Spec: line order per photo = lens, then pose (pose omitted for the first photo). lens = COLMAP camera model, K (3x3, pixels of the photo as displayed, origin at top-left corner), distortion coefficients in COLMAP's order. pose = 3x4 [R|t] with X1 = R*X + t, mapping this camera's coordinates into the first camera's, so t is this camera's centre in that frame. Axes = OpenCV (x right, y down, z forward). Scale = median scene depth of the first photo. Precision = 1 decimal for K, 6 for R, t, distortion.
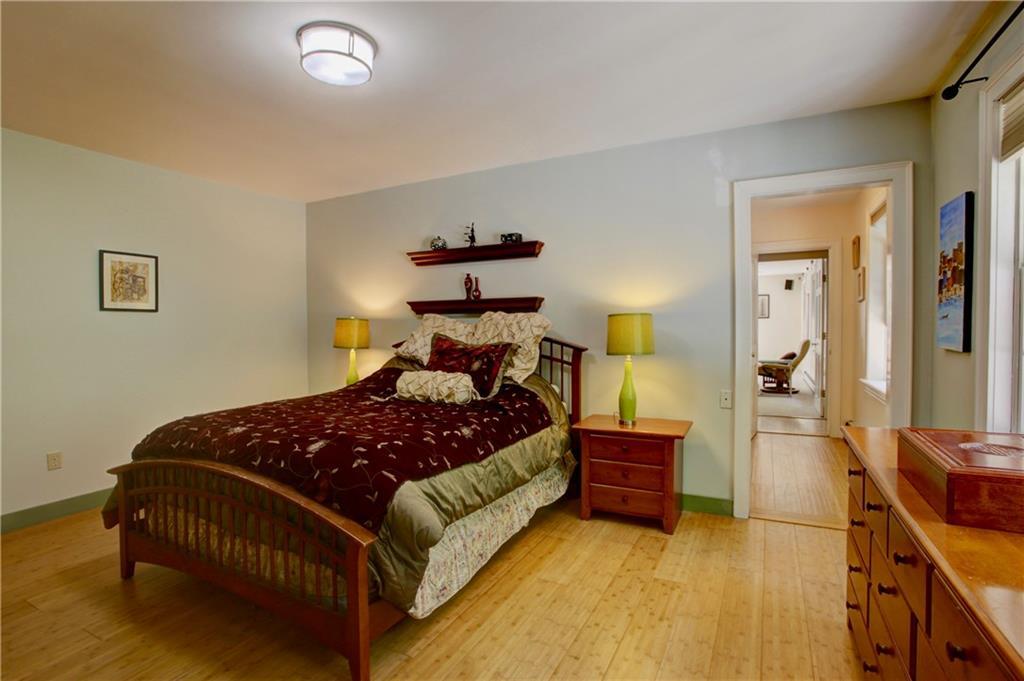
lens RADIAL K [[486.5, 0, 516.8], [0, 486.5, 338.0], [0, 0, 1]] dist [-0.000086, 0.000031]
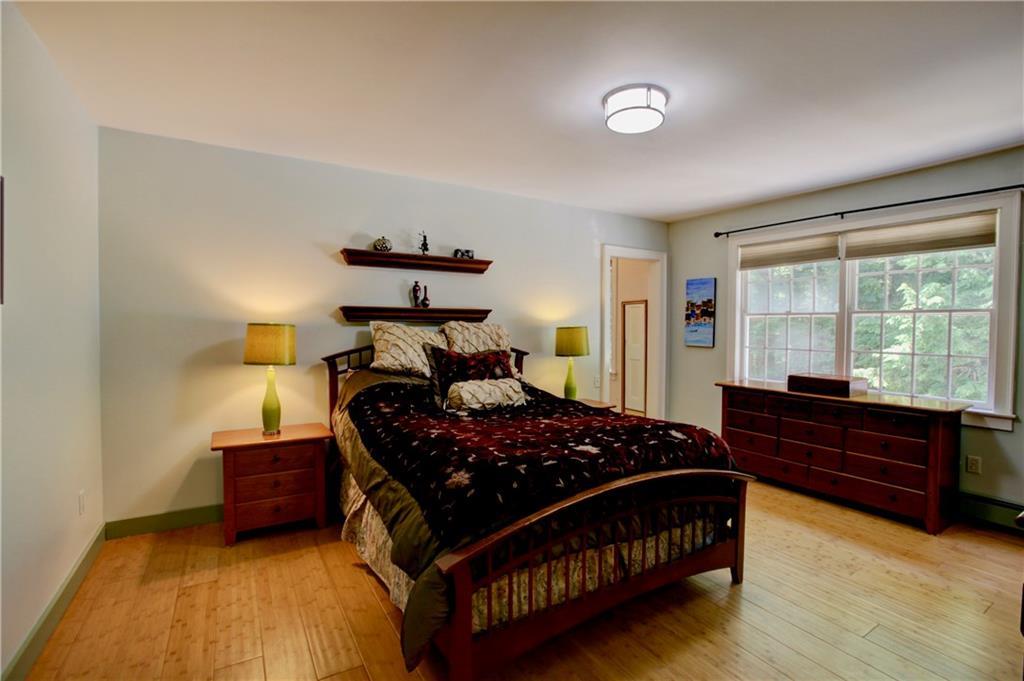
lens RADIAL K [[486.5, 0, 516.8], [0, 486.5, 338.0], [0, 0, 1]] dist [-0.000086, 0.000031]
pose [[0.531560, -0.013972, 0.846906, -0.863173], [0.011456, 0.999891, 0.009305, -0.026350], [-0.846943, 0.004756, 0.531662, 0.323041]]
